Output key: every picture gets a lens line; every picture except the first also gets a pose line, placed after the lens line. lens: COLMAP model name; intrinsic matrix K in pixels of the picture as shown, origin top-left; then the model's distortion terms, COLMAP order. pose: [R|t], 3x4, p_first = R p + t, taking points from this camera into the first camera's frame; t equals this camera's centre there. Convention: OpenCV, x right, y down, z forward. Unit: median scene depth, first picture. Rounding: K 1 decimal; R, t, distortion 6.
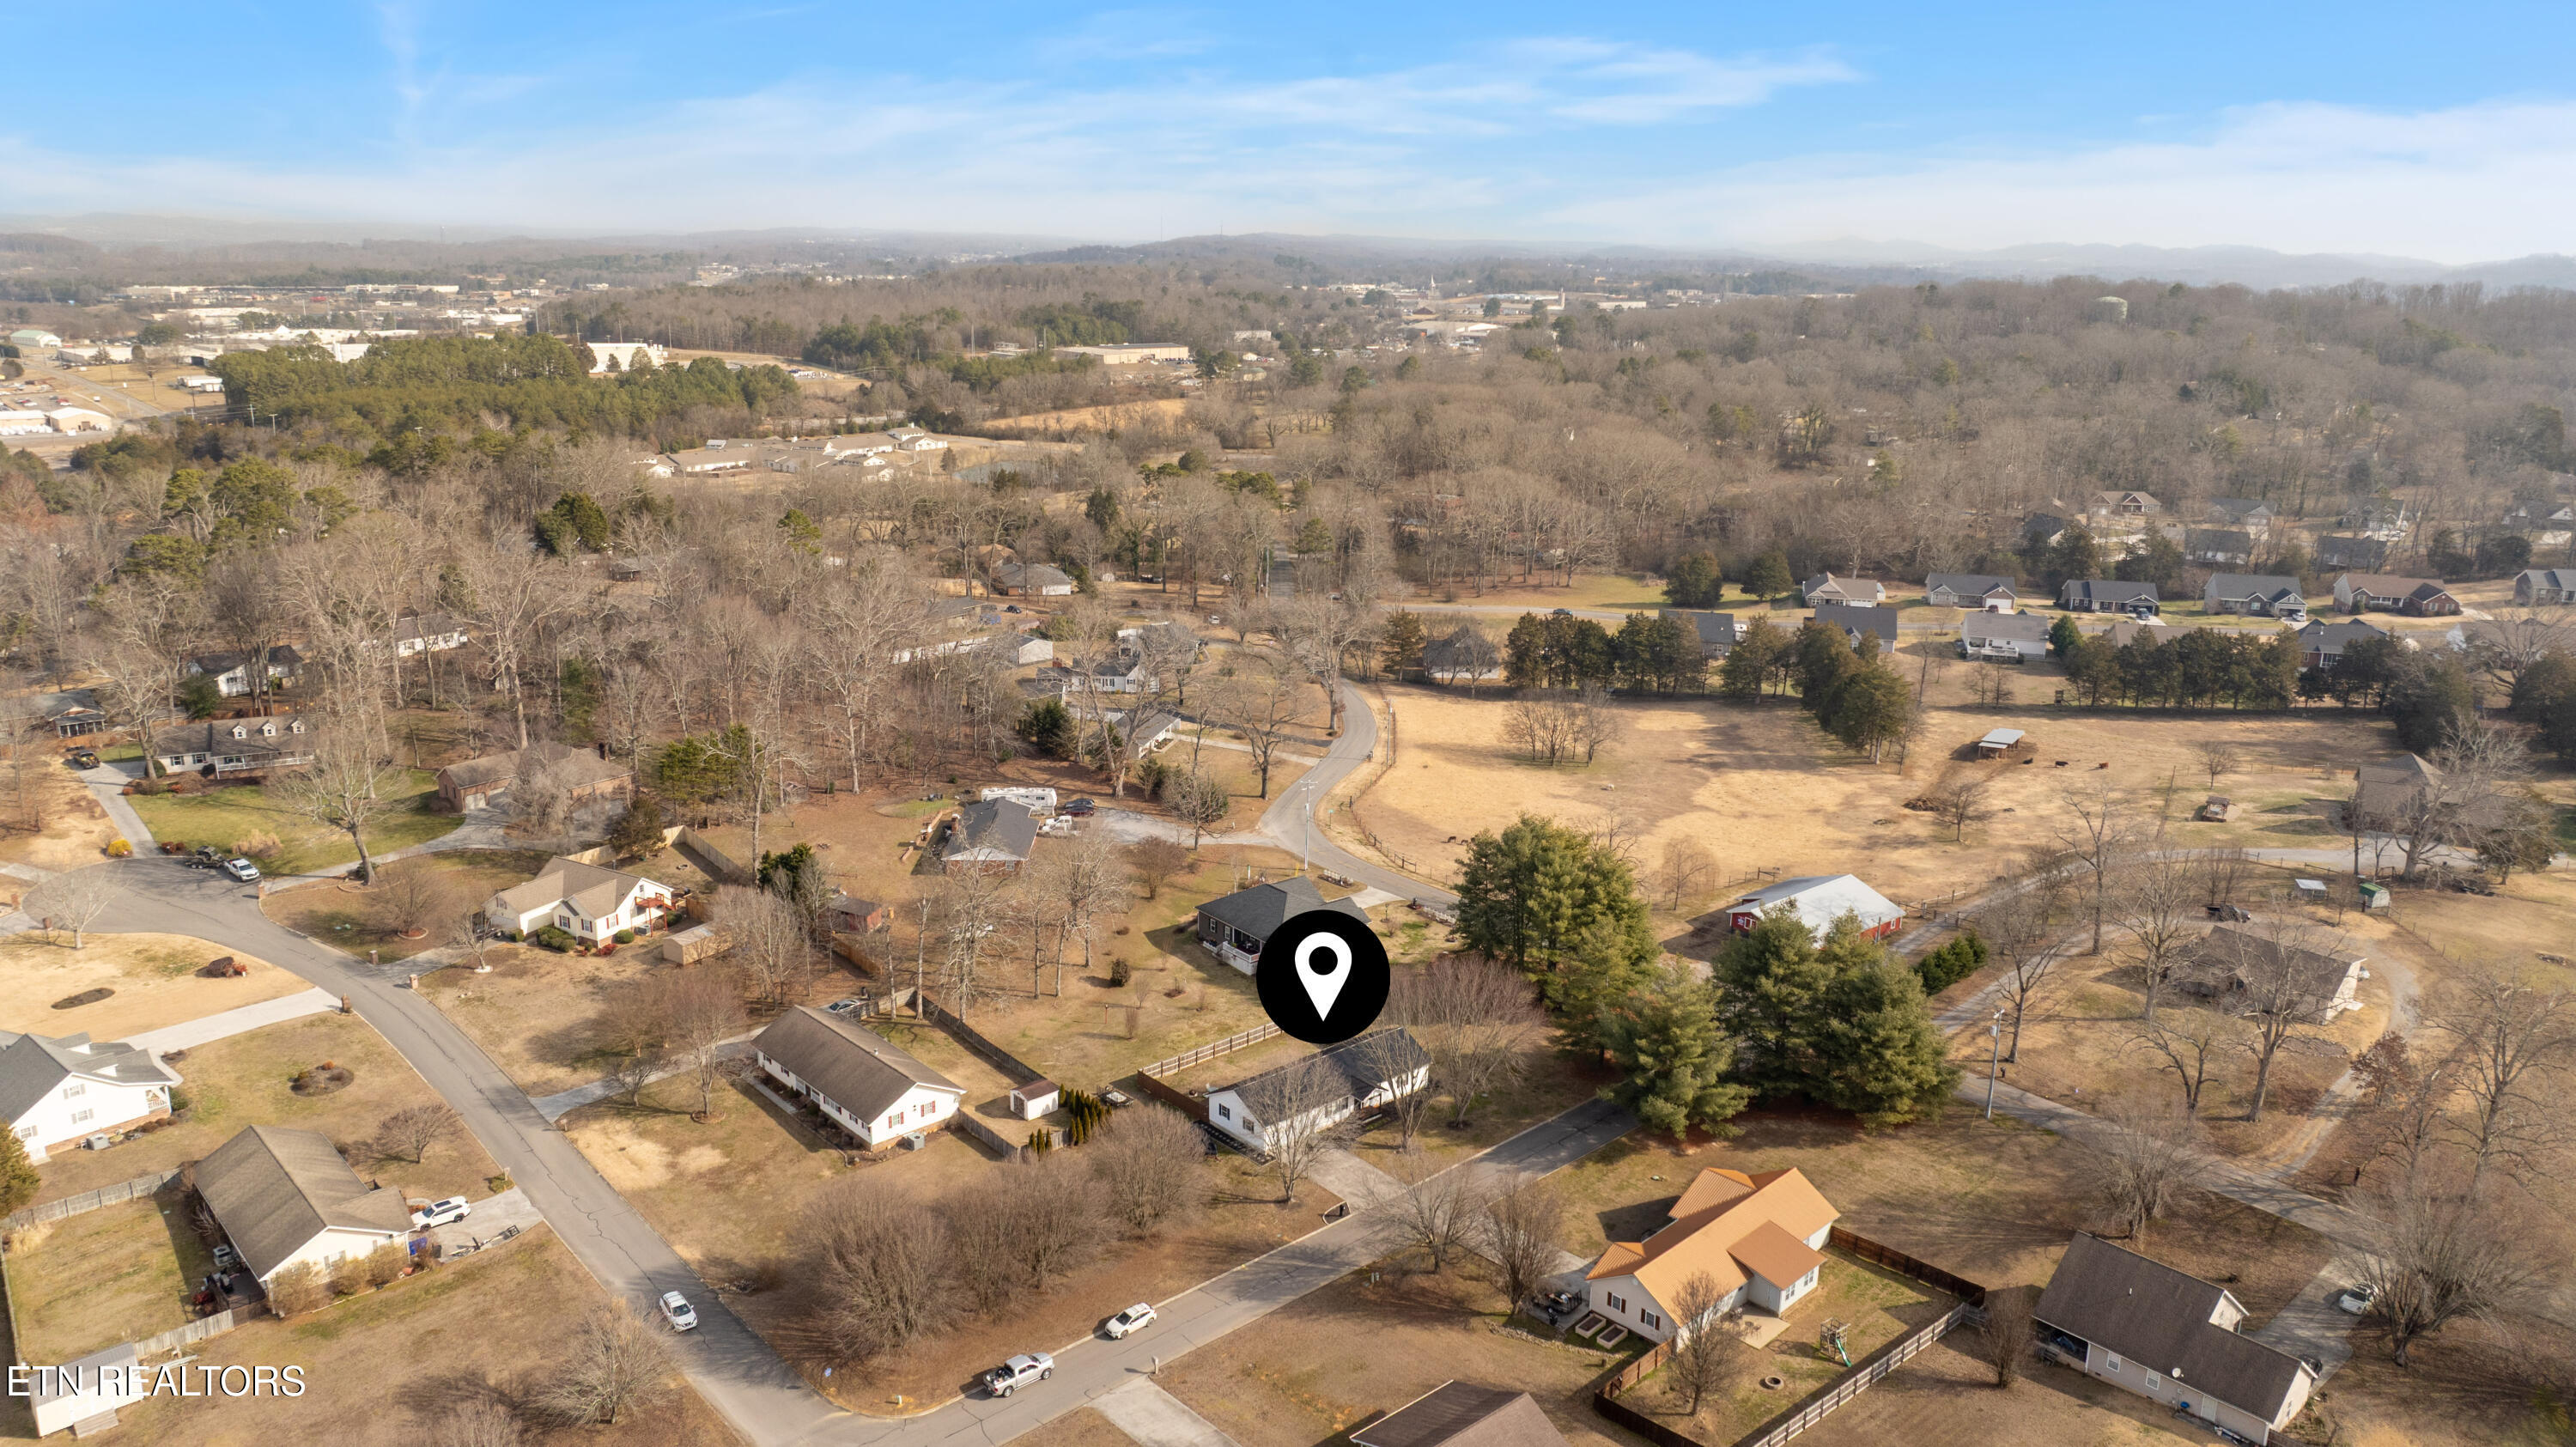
lens RADIAL K [[1861.3, 0, 1288.0], [0, 1861.3, 723.5], [0, 0, 1]] dist [-0.015733, -0.001271]
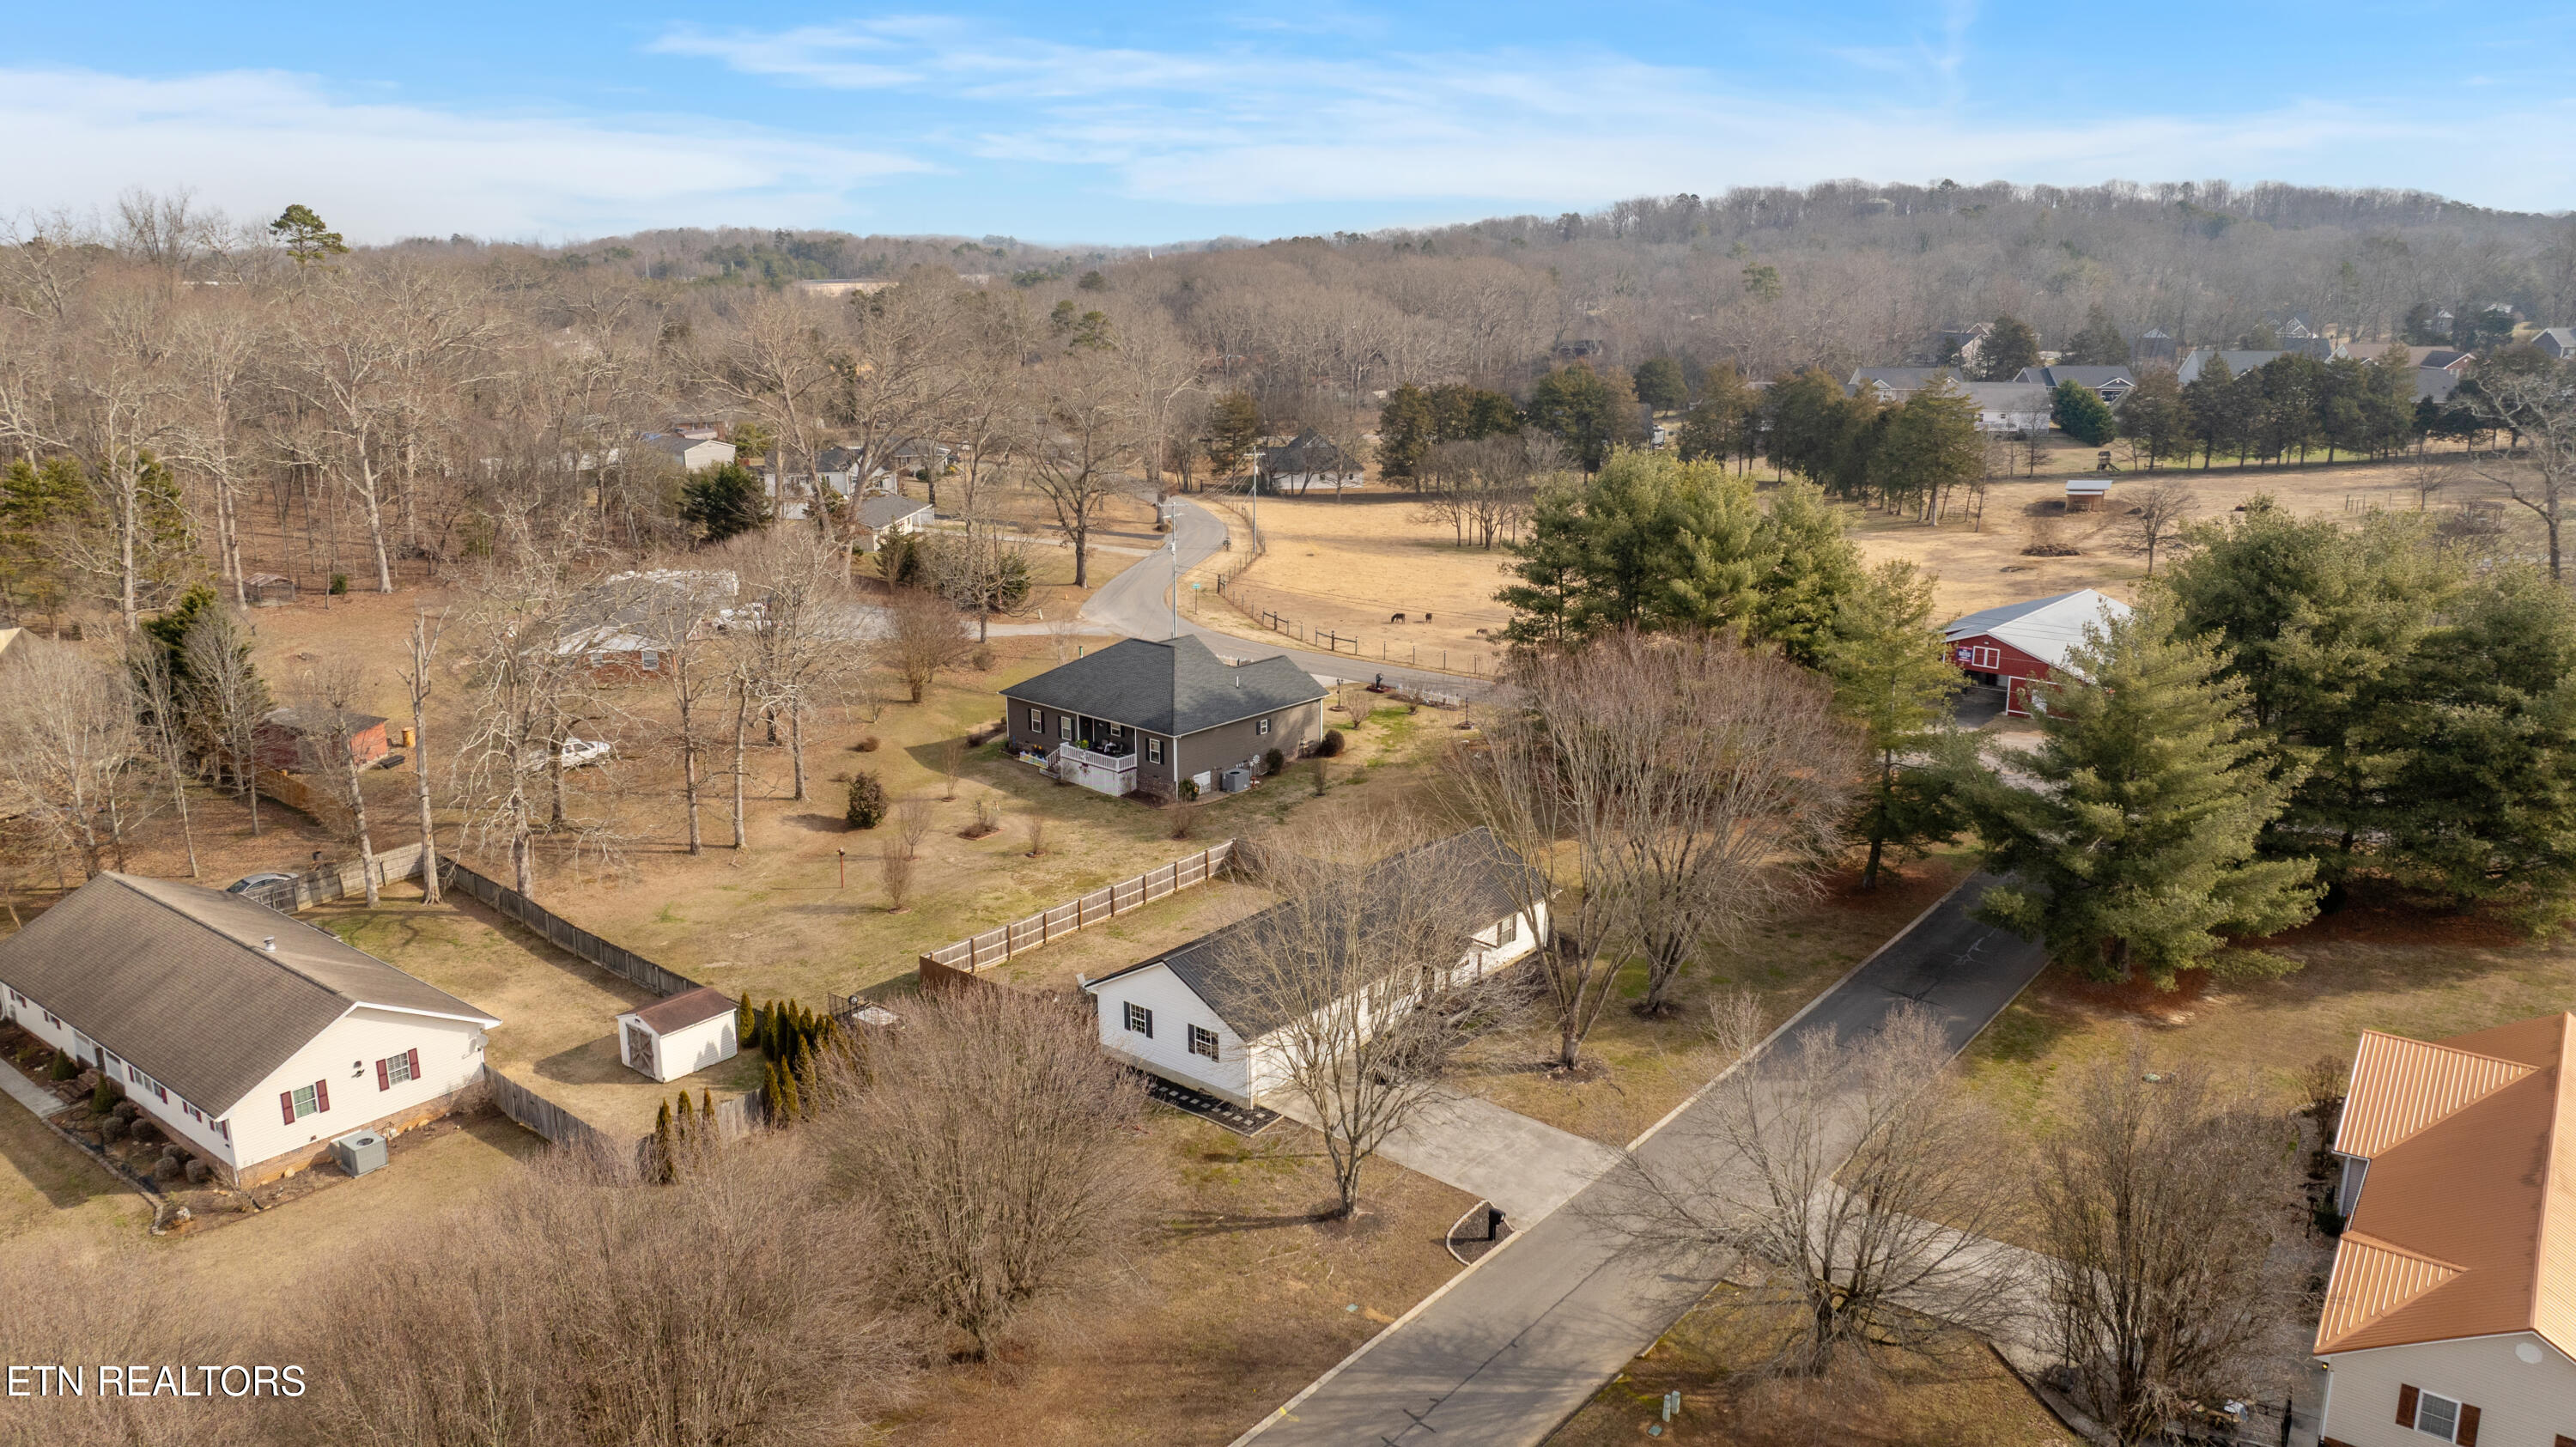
lens RADIAL K [[1861.3, 0, 1288.0], [0, 1861.3, 723.5], [0, 0, 1]] dist [-0.015733, -0.001271]
pose [[0.988085, -0.059398, 0.141983, -0.052214], [0.060240, 0.998183, -0.001633, 0.133118], [-0.141627, 0.010166, 0.989868, 0.530948]]
